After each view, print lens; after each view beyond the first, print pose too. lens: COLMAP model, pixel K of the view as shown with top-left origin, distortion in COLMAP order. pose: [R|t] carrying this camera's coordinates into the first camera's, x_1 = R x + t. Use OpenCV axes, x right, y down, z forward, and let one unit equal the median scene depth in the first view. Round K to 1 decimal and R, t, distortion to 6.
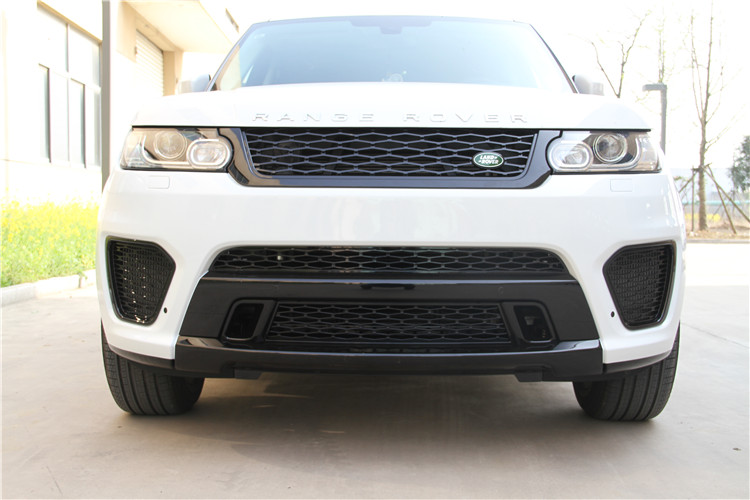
lens RADIAL K [[930.6, 0, 374.4], [0, 930.6, 251.0], [0, 0, 1]] dist [0.068978, 0.000000]
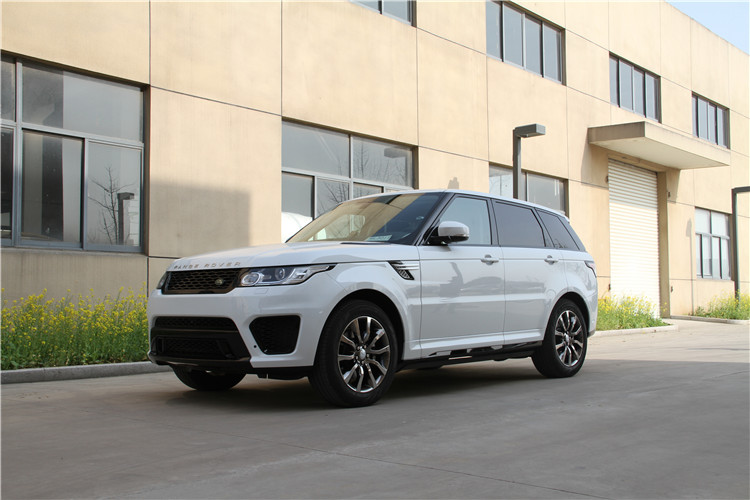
lens RADIAL K [[827.2, 0, 372.2], [0, 827.2, 250.7], [0, 0, 1]] dist [0.046009, 0.000000]
pose [[0.738850, -0.050299, -0.671990, 1.874463], [-0.021281, 0.994971, -0.097873, 0.026069], [0.673534, 0.086614, 0.734064, -0.343854]]
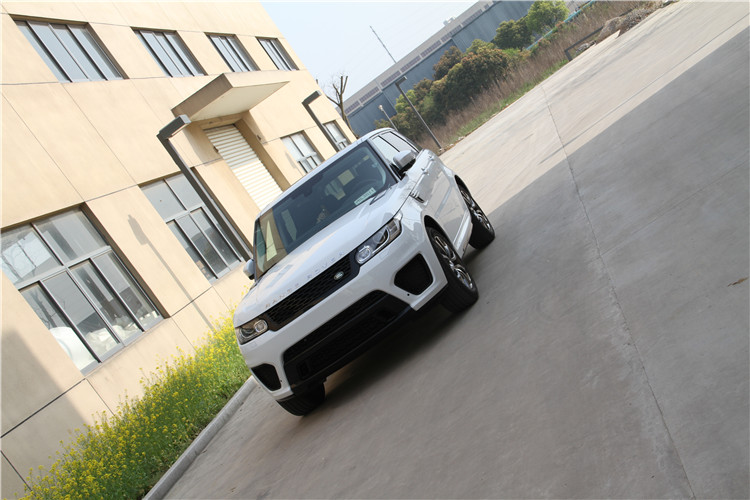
lens RADIAL K [[1082.7, 0, 376.4], [0, 1082.7, 248.7], [0, 0, 1]] dist [0.208685, 0.000000]
pose [[0.796857, -0.560637, -0.225177, 0.973854], [0.578852, 0.815217, 0.018746, -0.157277], [0.173059, -0.145282, 0.974137, -2.102311]]
